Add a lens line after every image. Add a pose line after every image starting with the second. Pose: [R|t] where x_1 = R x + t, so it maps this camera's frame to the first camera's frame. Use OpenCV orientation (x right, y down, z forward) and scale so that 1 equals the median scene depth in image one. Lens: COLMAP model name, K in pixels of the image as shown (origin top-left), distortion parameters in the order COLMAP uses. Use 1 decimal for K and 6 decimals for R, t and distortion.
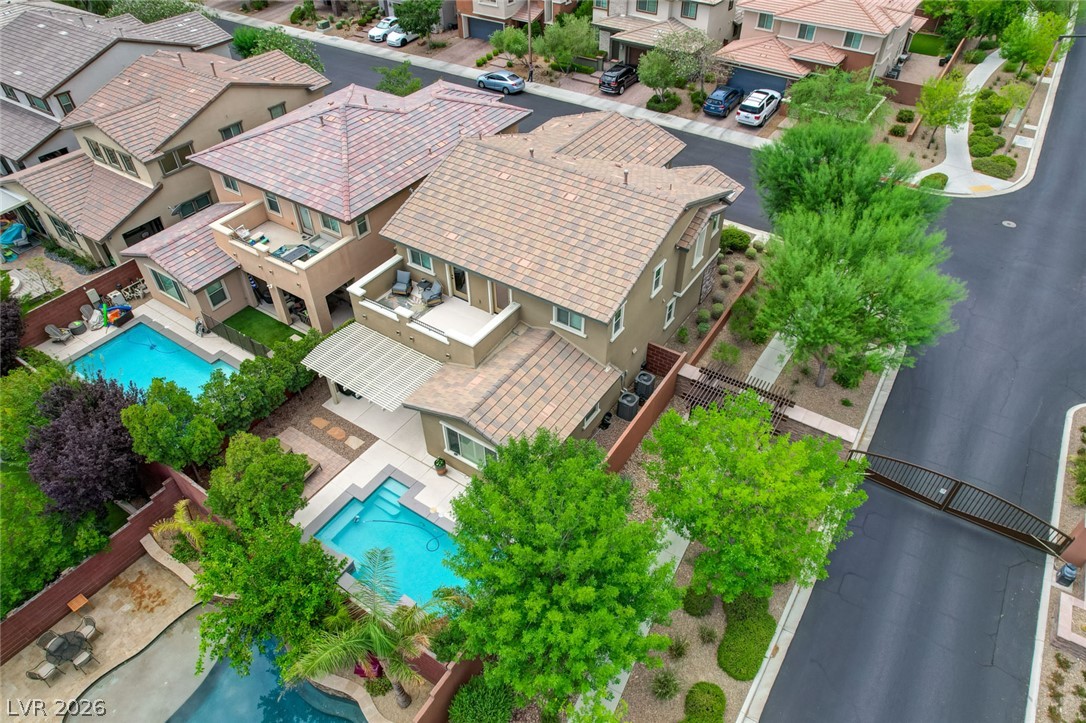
lens RADIAL K [[689.4, 0, 542.7], [0, 689.4, 369.7], [0, 0, 1]] dist [-0.069998, 0.064303]
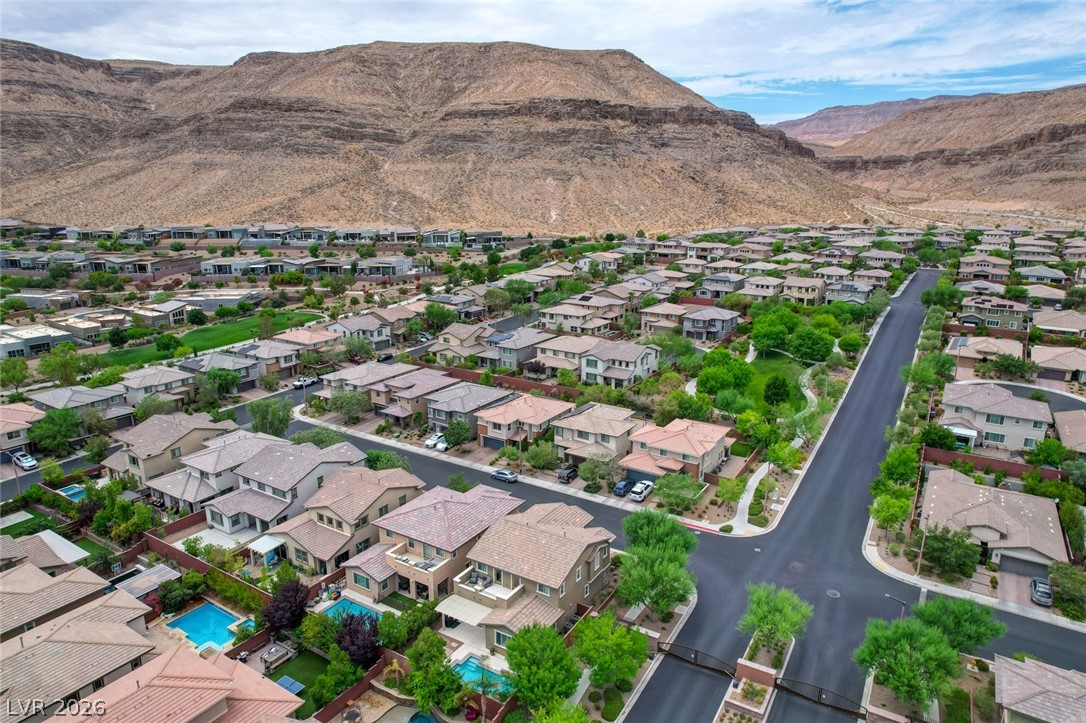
lens RADIAL K [[689.4, 0, 542.7], [0, 689.4, 369.7], [0, 0, 1]] dist [-0.069998, 0.064303]
pose [[0.999305, 0.002744, 0.037182, -0.034418], [0.014677, 0.887803, -0.459990, 0.209406], [-0.034272, 0.460216, 0.887145, -0.921703]]
